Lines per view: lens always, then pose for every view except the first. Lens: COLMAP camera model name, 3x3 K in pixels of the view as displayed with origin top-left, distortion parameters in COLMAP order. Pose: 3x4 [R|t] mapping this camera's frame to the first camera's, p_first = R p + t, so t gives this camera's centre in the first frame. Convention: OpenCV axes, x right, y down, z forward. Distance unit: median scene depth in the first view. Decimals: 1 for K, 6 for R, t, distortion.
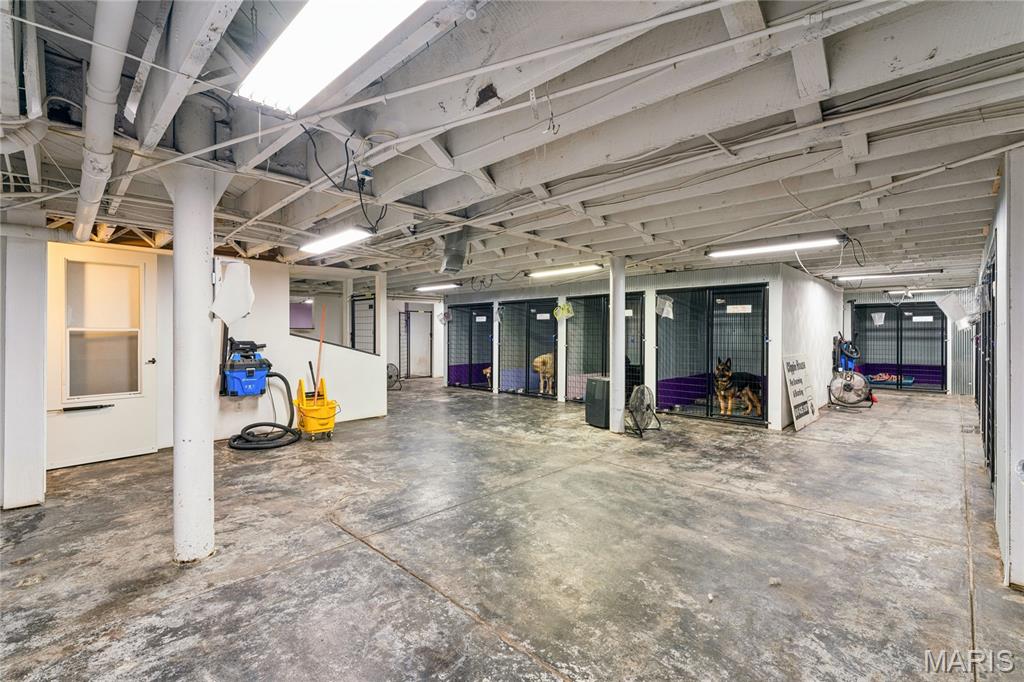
lens RADIAL K [[453.7, 0, 513.8], [0, 453.7, 333.6], [0, 0, 1]] dist [-0.003543, 0.001484]
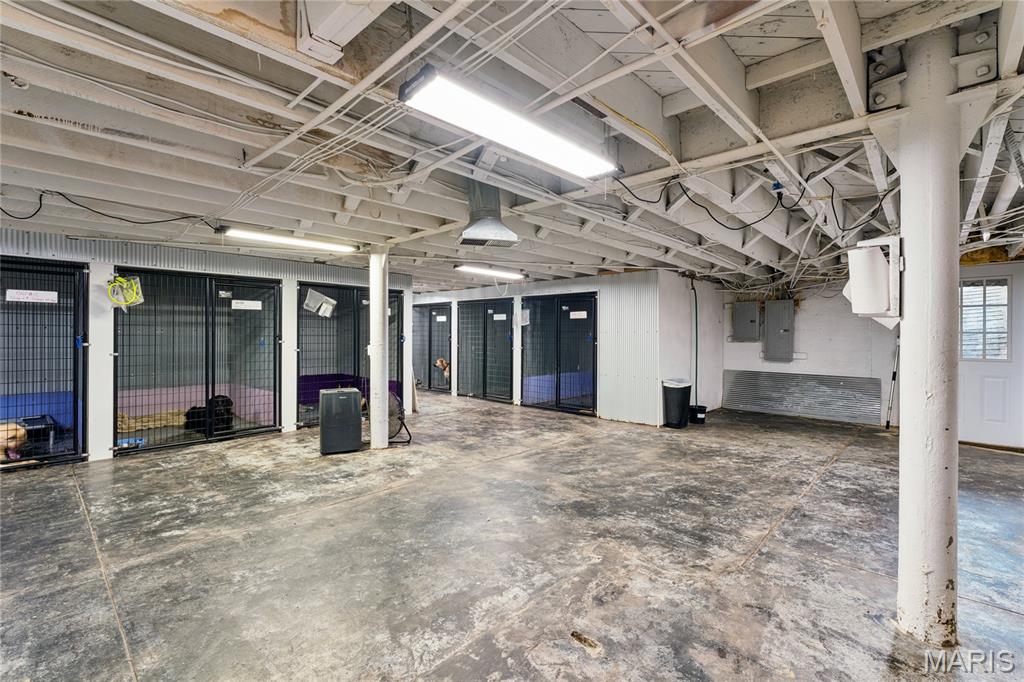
lens RADIAL K [[453.7, 0, 512.8], [0, 453.7, 345.3], [0, 0, 1]] dist [-0.003543, 0.001484]
pose [[-0.024849, -0.023324, 0.999419, -1.000519], [-0.007052, 0.999707, 0.023156, -0.002259], [-0.999666, -0.006473, -0.025006, 1.194701]]
